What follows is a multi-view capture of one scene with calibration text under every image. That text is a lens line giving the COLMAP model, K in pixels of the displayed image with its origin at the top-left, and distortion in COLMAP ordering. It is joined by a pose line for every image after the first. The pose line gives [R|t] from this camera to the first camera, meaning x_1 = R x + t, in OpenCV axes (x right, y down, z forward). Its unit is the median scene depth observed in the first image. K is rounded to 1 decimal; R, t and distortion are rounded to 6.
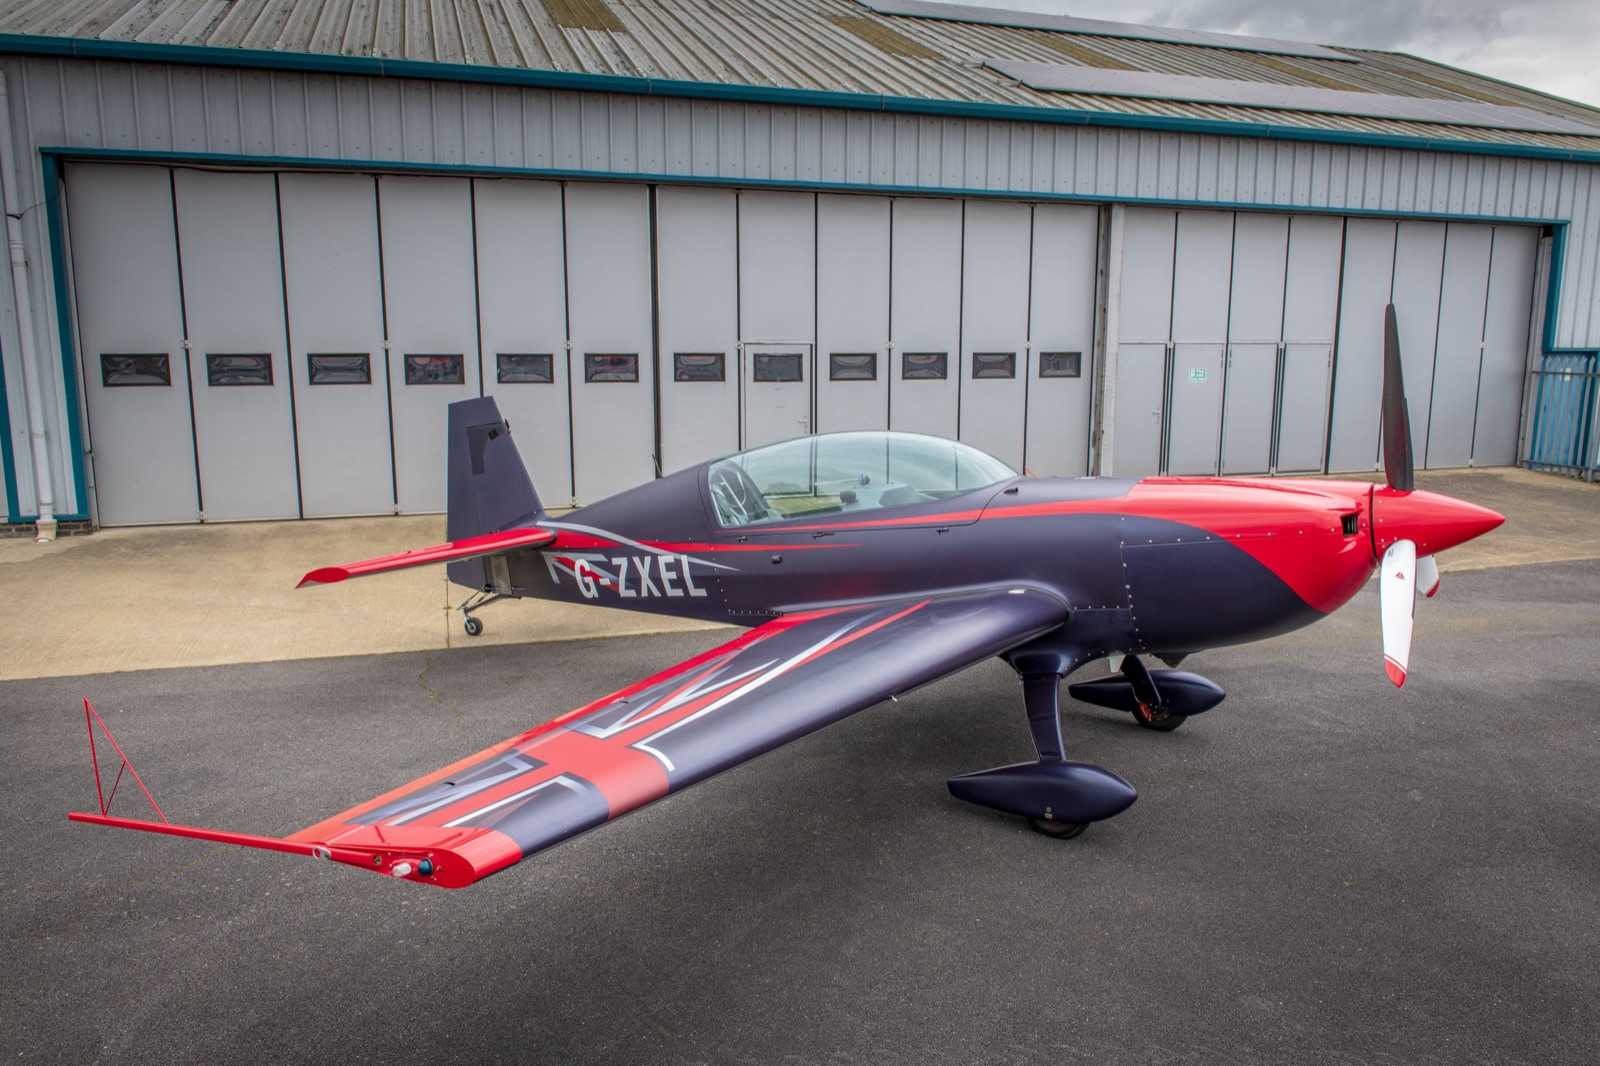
lens RADIAL K [[1032.4, 0, 788.0], [0, 1032.4, 526.5], [0, 0, 1]] dist [-0.010521, -0.003112]
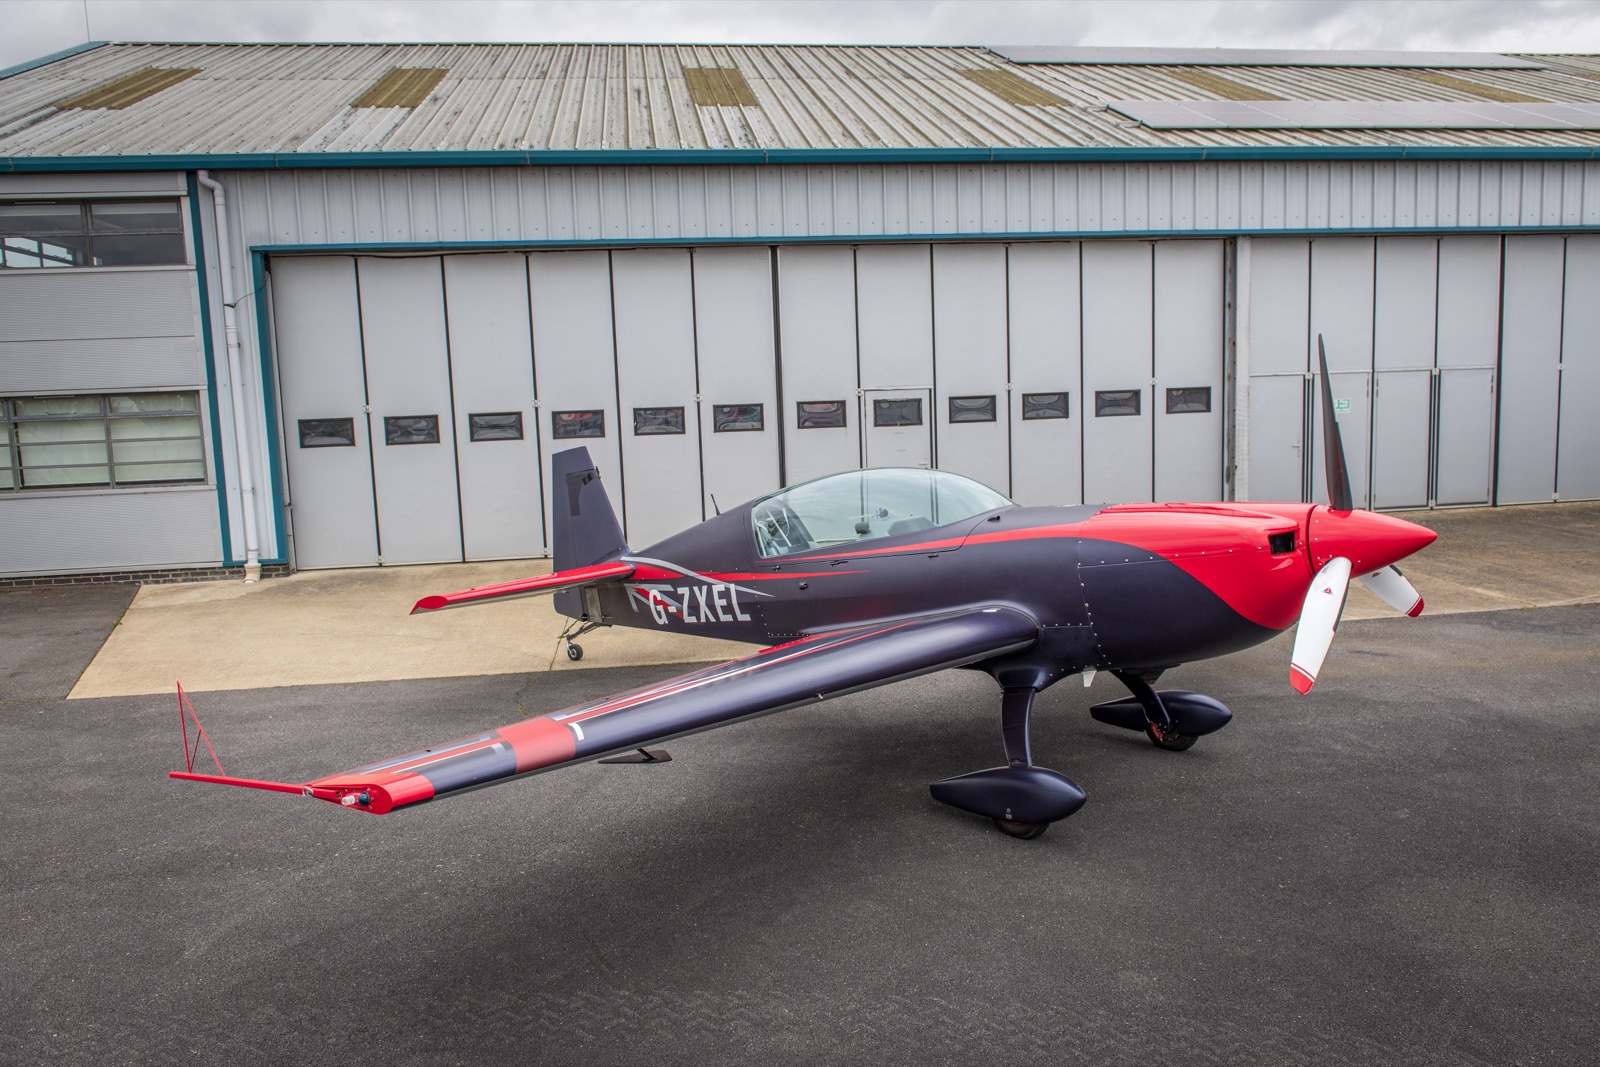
lens RADIAL K [[1032.4, 0, 801.3], [0, 1032.4, 528.9], [0, 0, 1]] dist [-0.010521, -0.003112]
pose [[0.986007, -0.014299, -0.166089, 0.073297], [0.007256, 0.999052, -0.042934, 0.007794], [0.166546, 0.041129, 0.985176, -0.038637]]
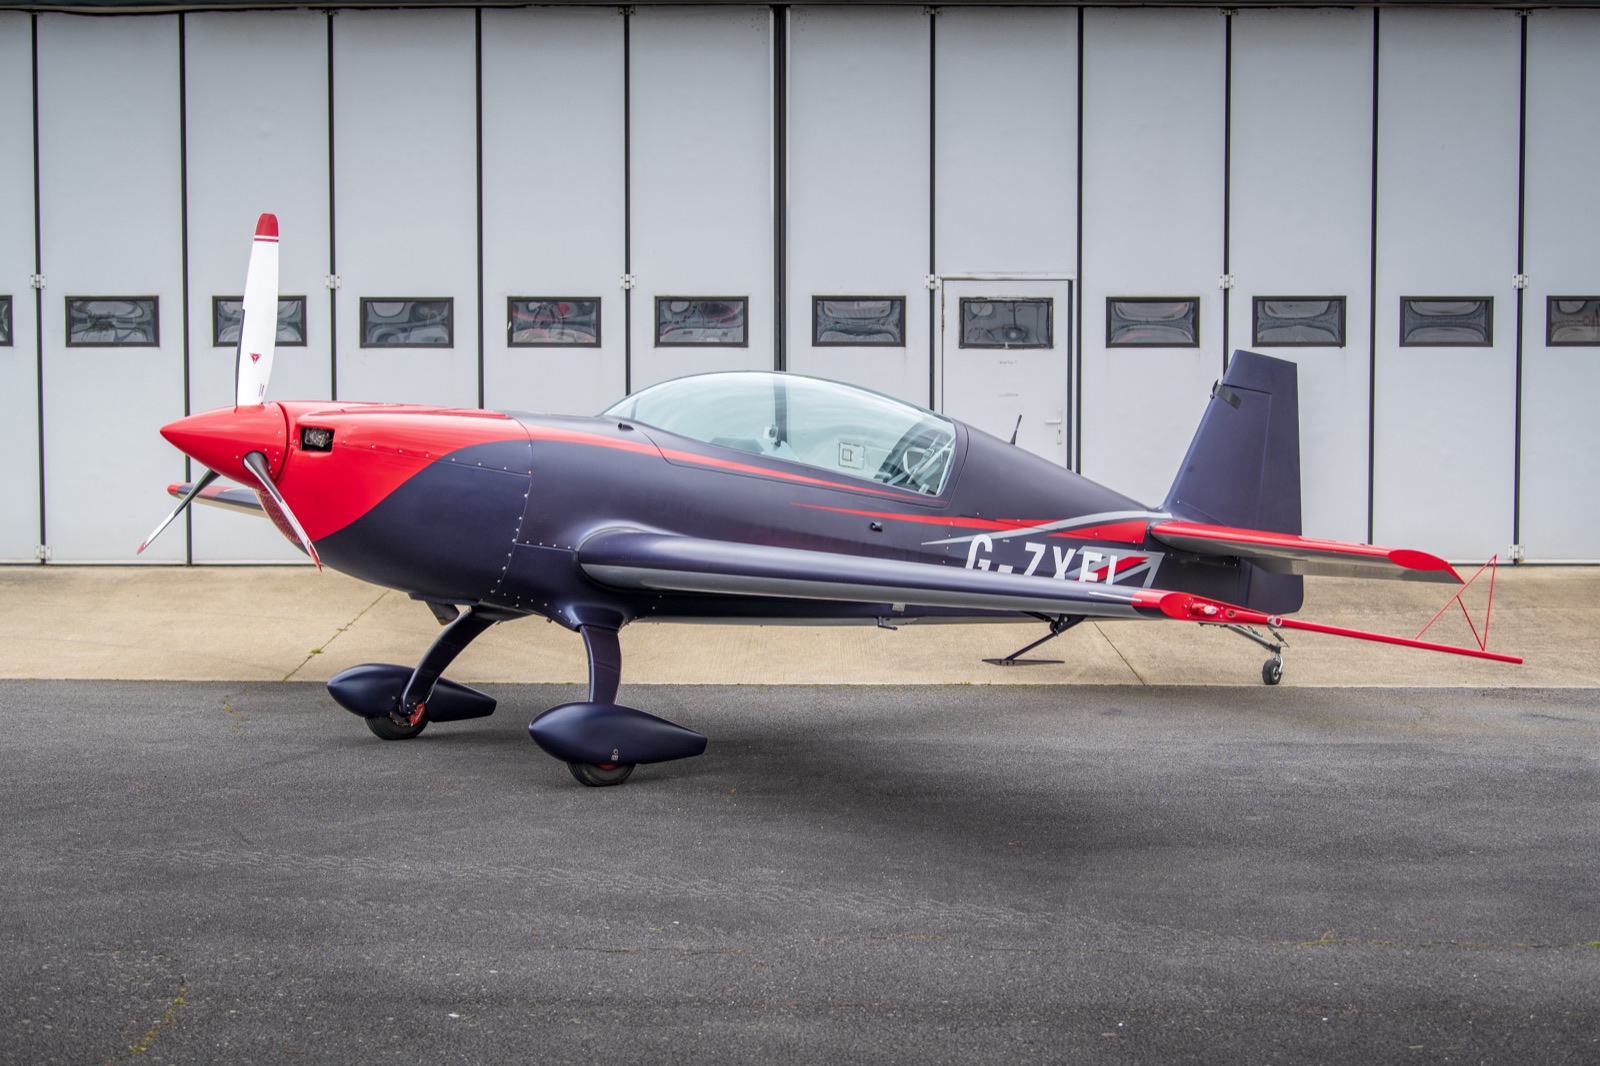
lens RADIAL K [[2896.1, 0, 804.7], [0, 2896.1, 527.2], [0, 0, 1]] dist [-0.039206, 0.000000]
pose [[0.958074, 0.027286, -0.285218, 0.366409], [-0.049255, 0.996321, -0.070138, 0.073529], [0.282255, 0.081245, 0.955893, -0.537536]]
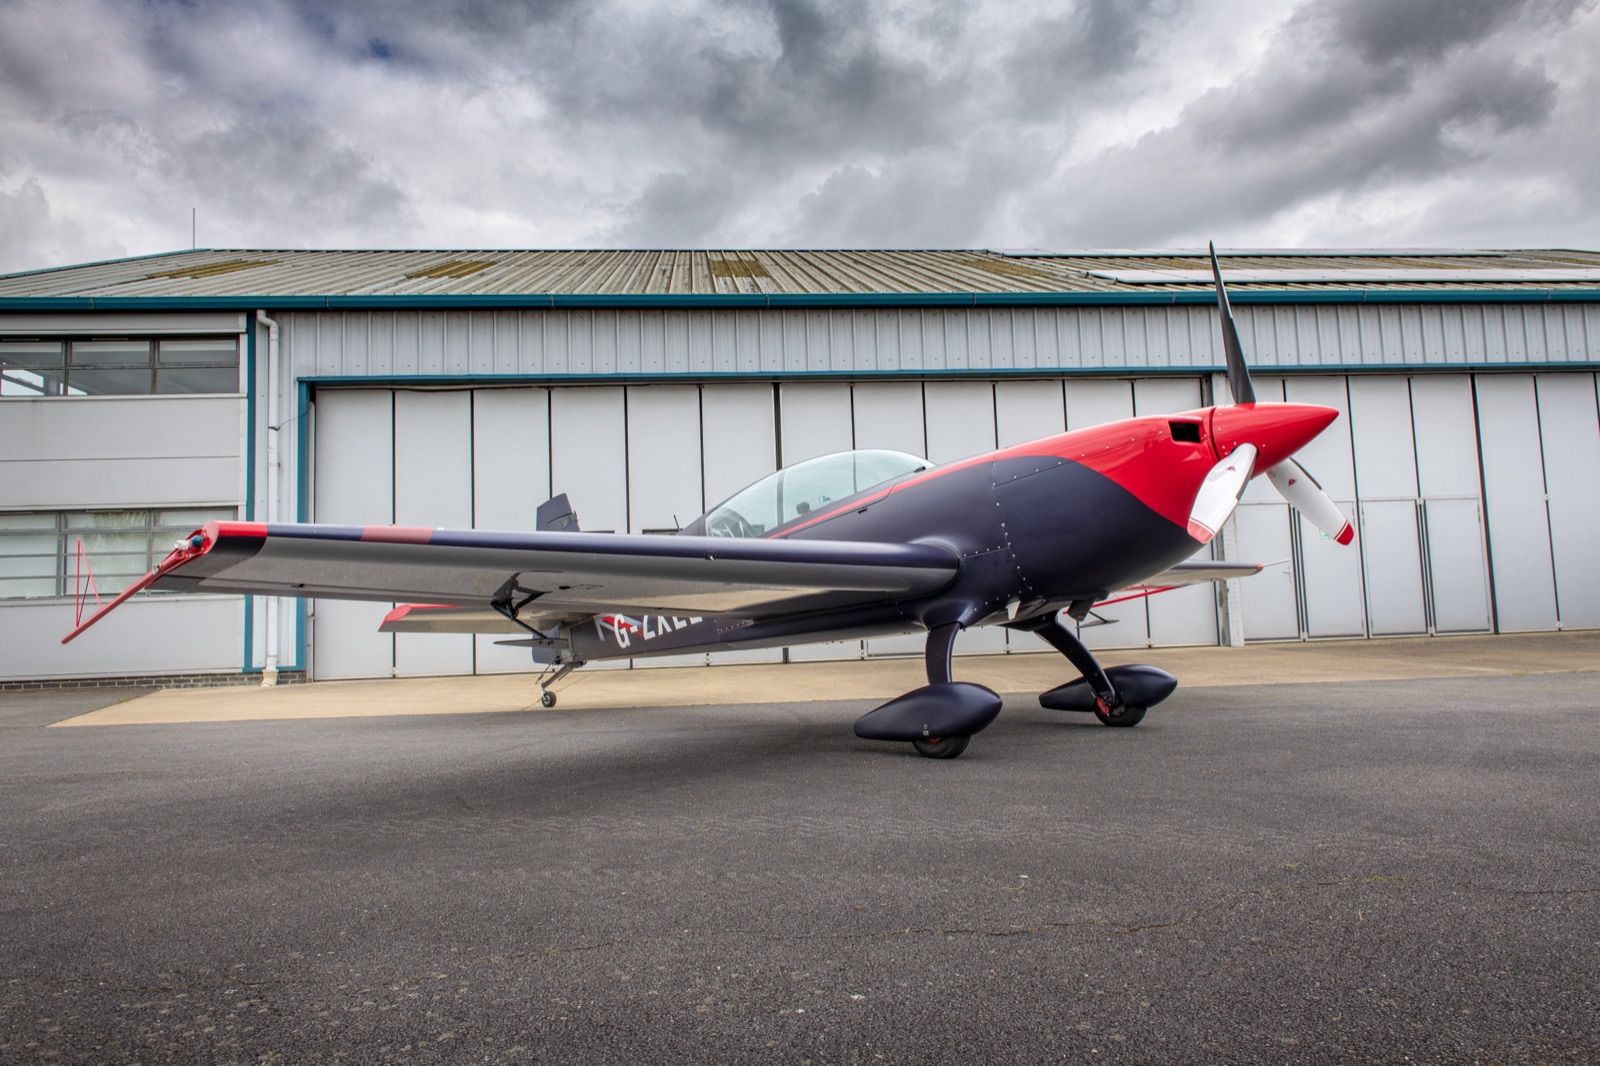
lens RADIAL K [[981.7, 0, 799.6], [0, 981.7, 547.0], [0, 0, 1]] dist [0.002255, -0.002839]
pose [[0.978898, -0.046933, -0.198888, 0.110206], [-0.000230, 0.973015, -0.230741, 0.107860], [0.204351, 0.225917, 0.952472, -0.004695]]
